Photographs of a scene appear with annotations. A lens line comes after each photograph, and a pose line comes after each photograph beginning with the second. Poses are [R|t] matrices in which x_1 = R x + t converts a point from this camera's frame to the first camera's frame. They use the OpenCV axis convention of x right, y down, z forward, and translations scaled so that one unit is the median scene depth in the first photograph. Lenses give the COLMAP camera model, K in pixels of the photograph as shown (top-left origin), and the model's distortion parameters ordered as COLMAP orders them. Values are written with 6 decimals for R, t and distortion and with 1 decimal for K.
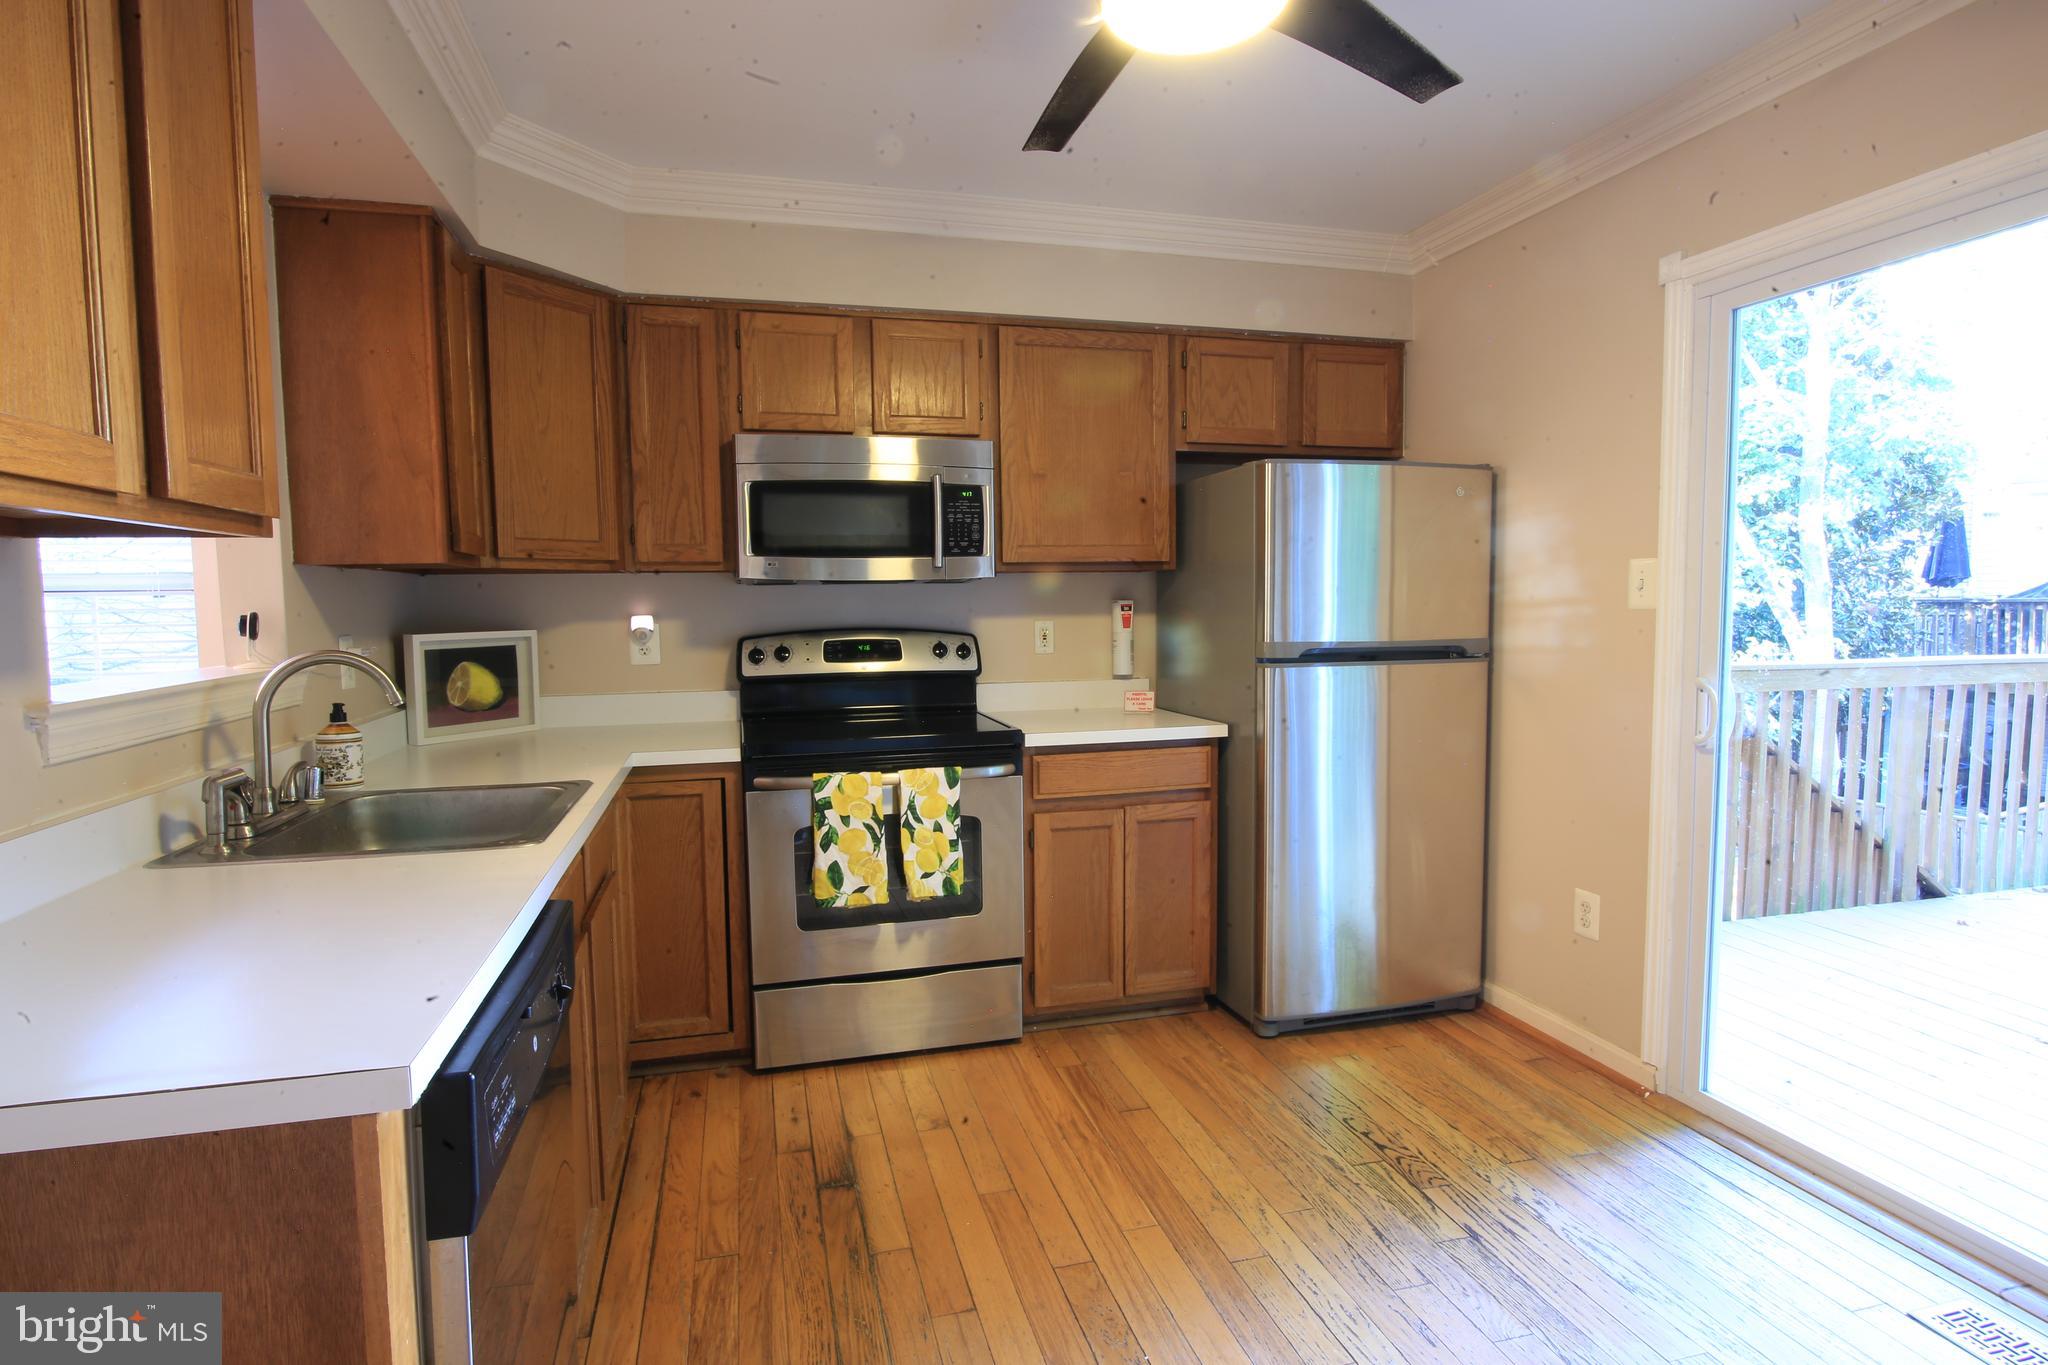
lens RADIAL K [[1048.9, 0, 1017.7], [0, 1048.9, 680.0], [0, 0, 1]] dist [-0.020762, -0.000499]
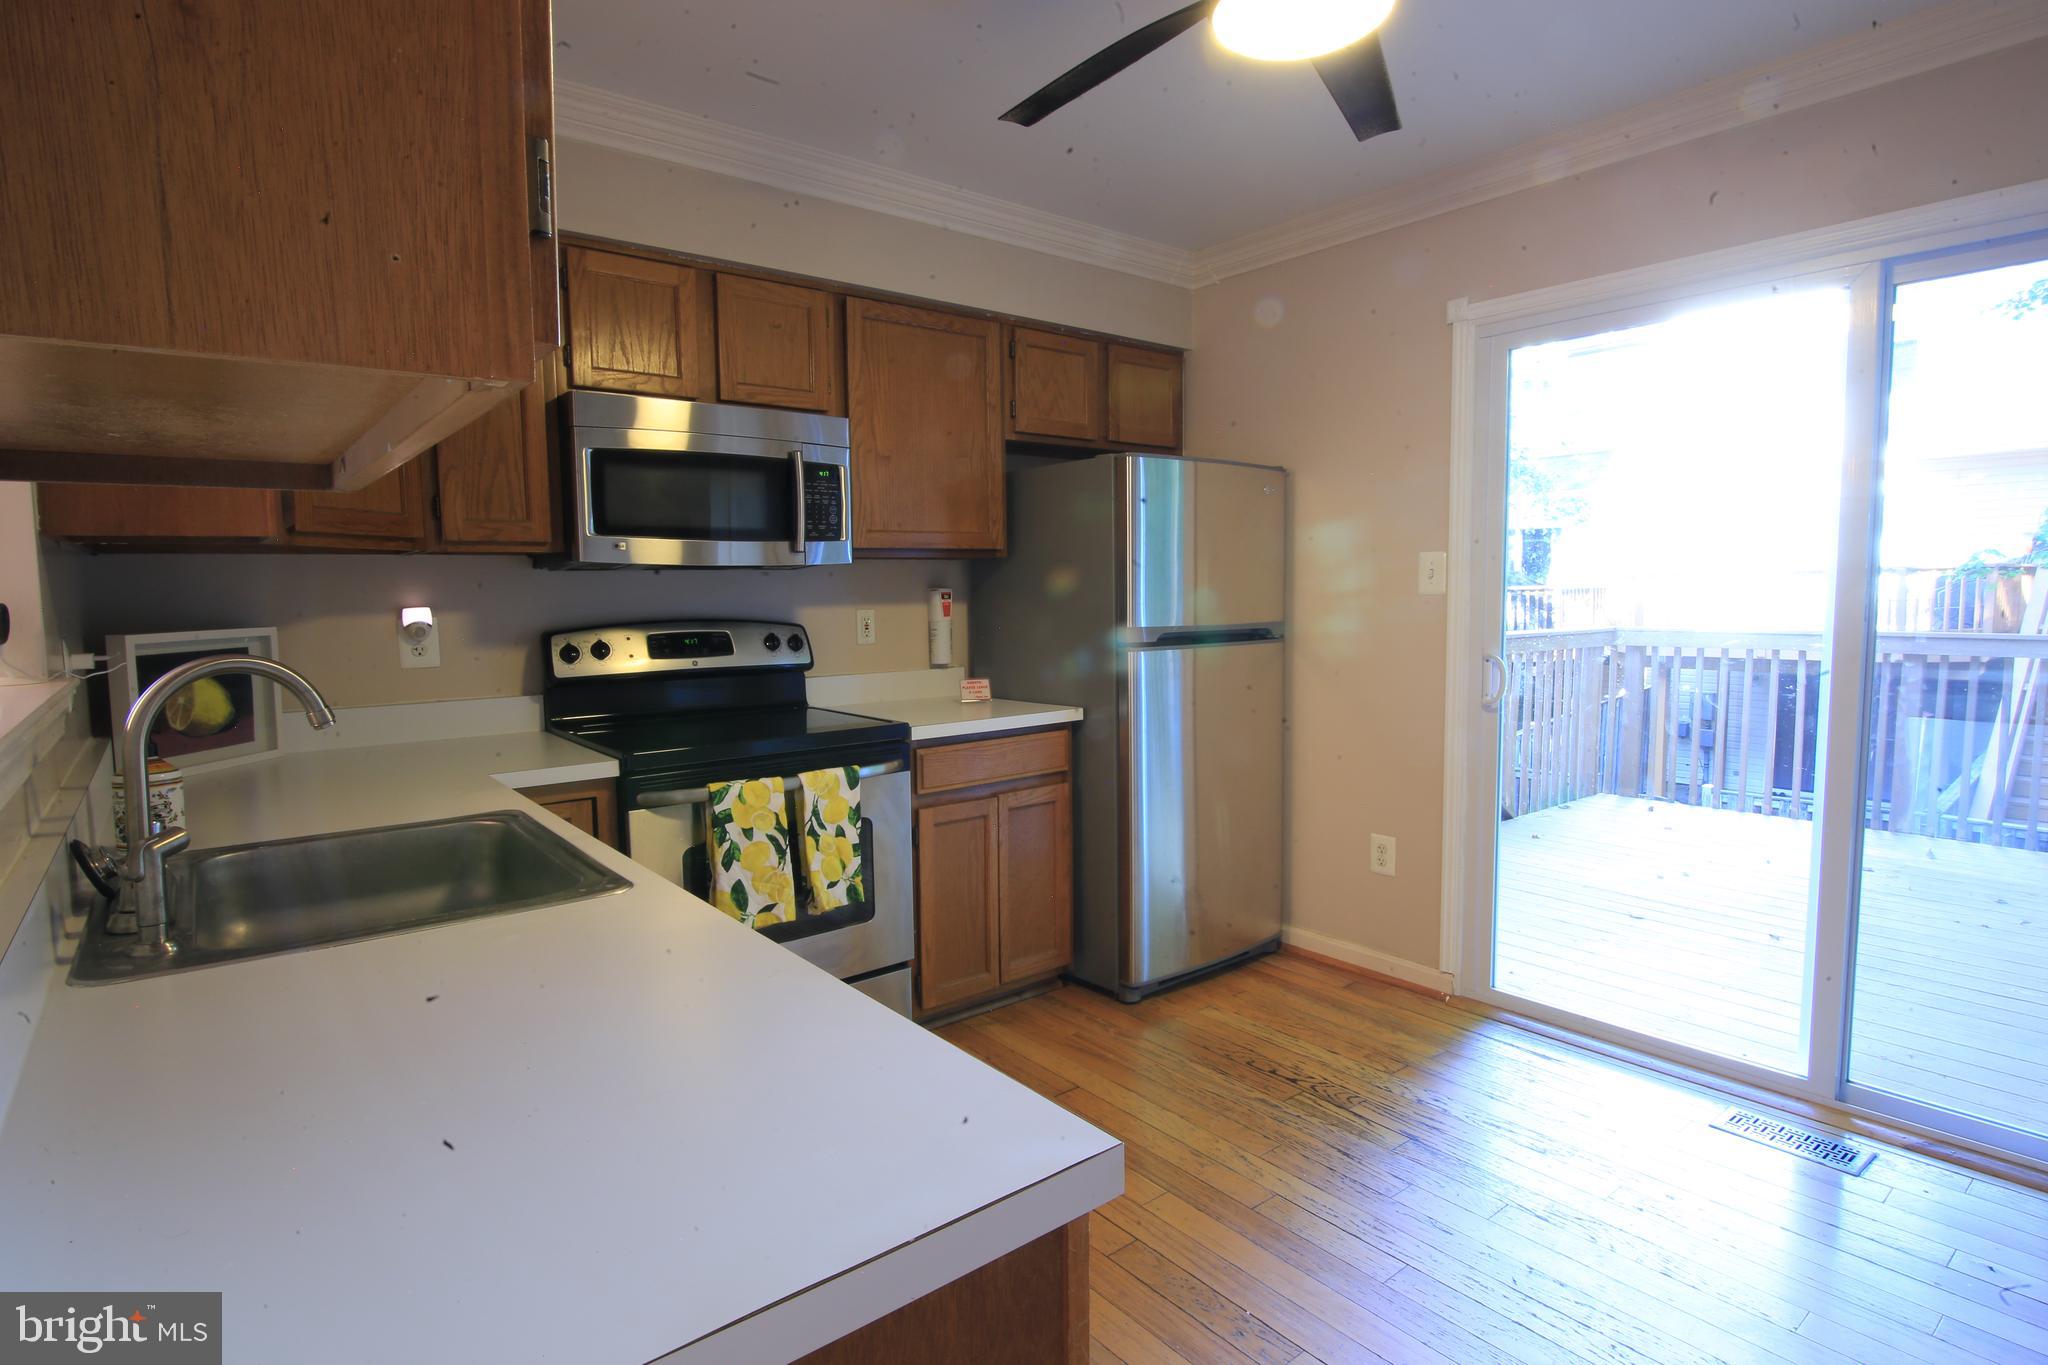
lens RADIAL K [[1048.9, 0, 1017.7], [0, 1048.9, 680.0], [0, 0, 1]] dist [-0.020762, -0.000499]
pose [[0.915198, -0.035244, 0.401460, -0.285414], [0.032150, 0.999379, 0.014444, -0.002272], [-0.401720, -0.000312, 0.915763, 0.082538]]
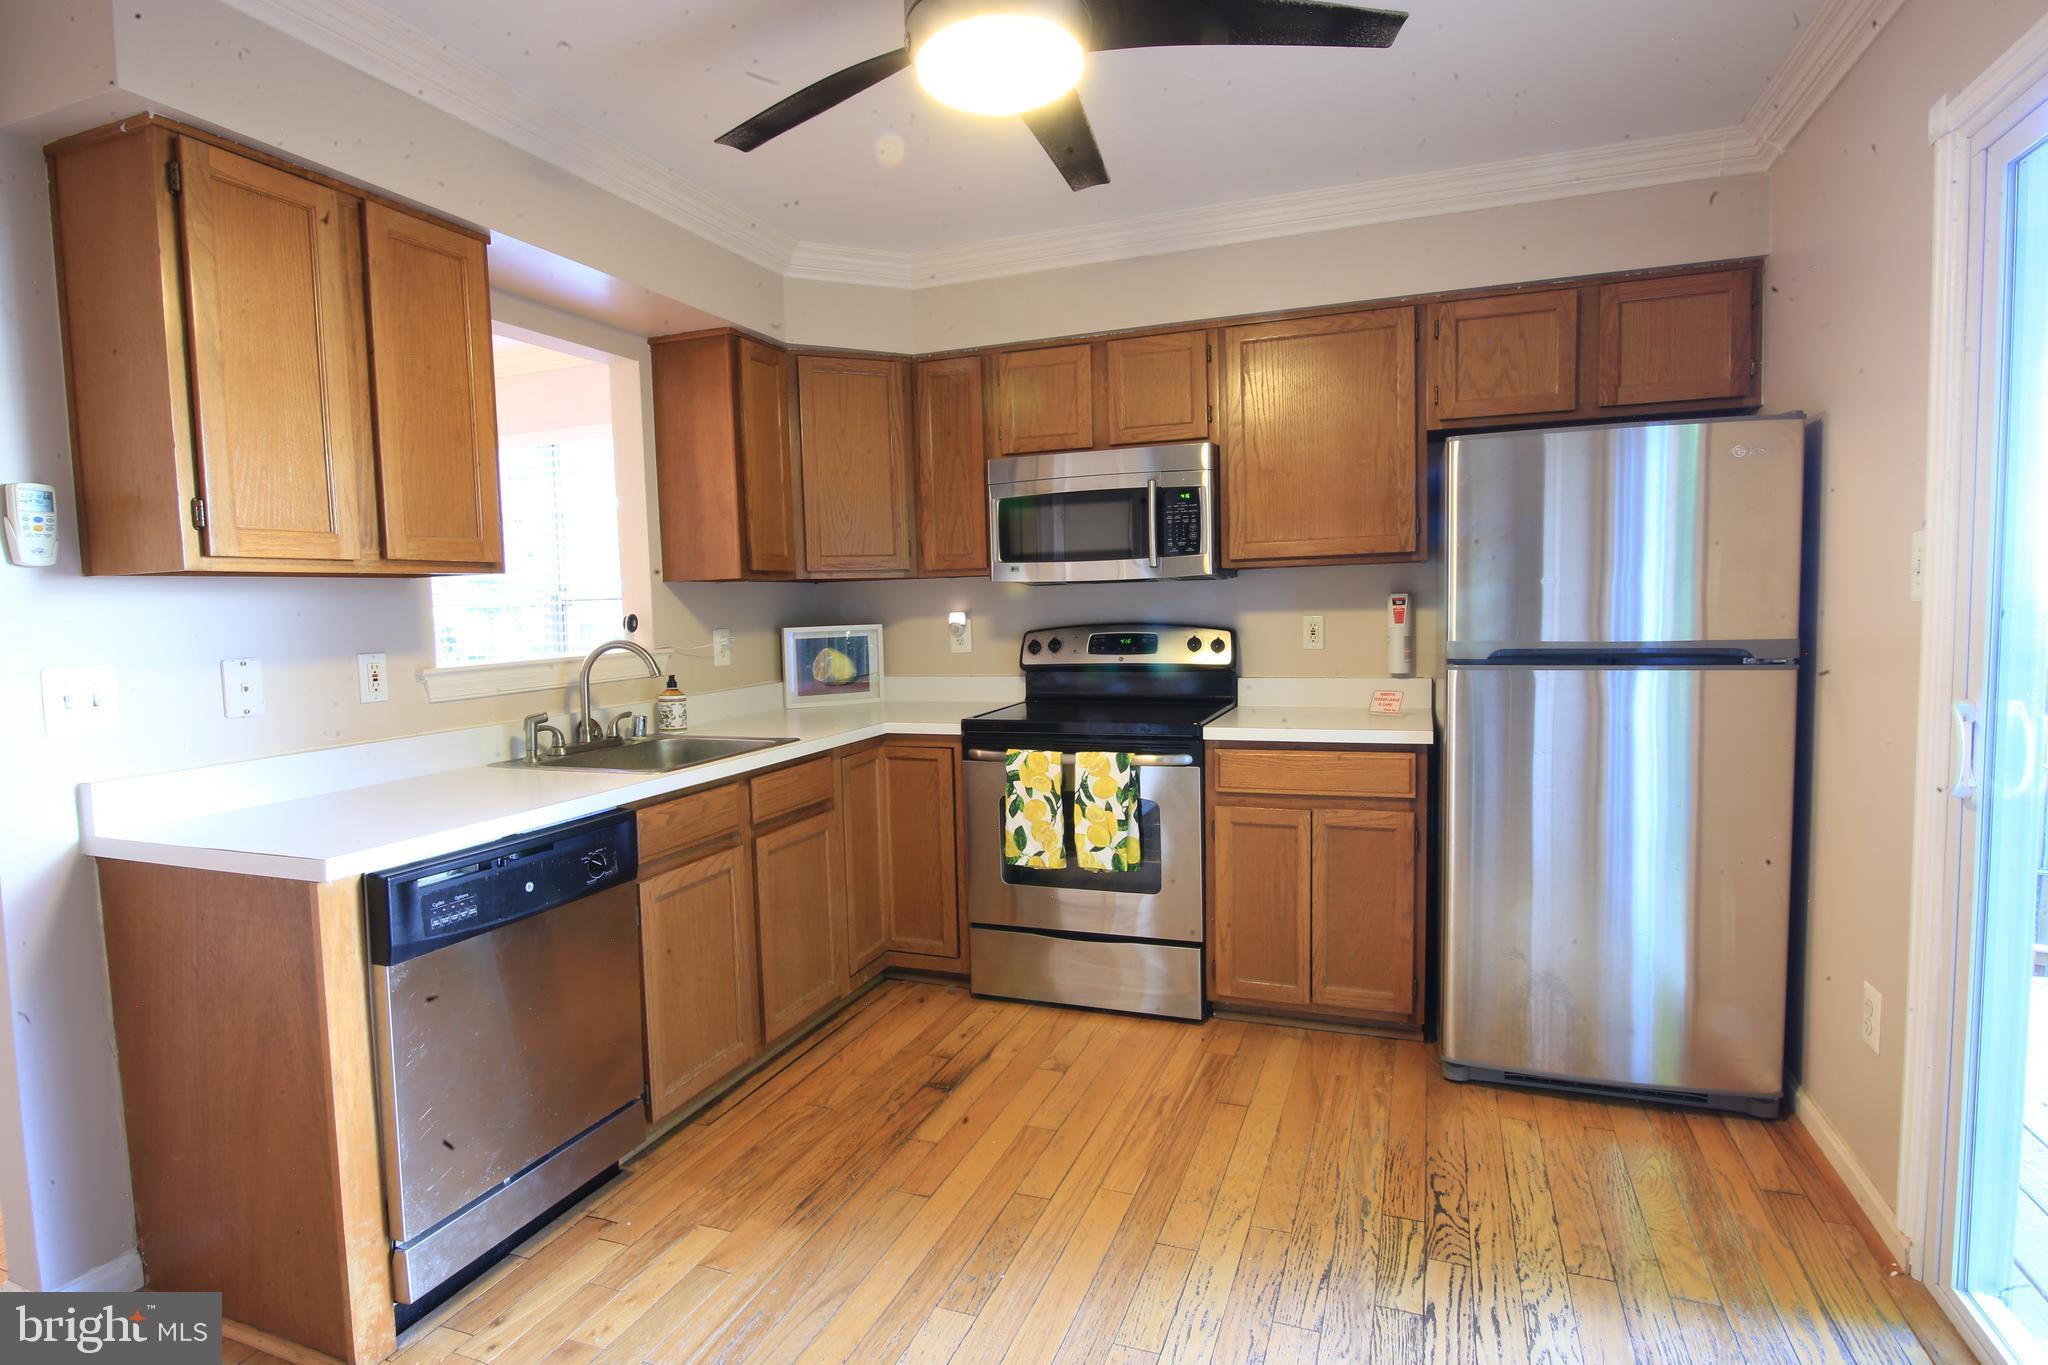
lens RADIAL K [[1048.9, 0, 1017.7], [0, 1048.9, 680.0], [0, 0, 1]] dist [-0.020762, -0.000499]
pose [[0.809806, 0.033782, -0.585725, 0.458890], [-0.027803, 0.999429, 0.019204, -0.009418], [0.586039, 0.000733, 0.810283, 0.056033]]
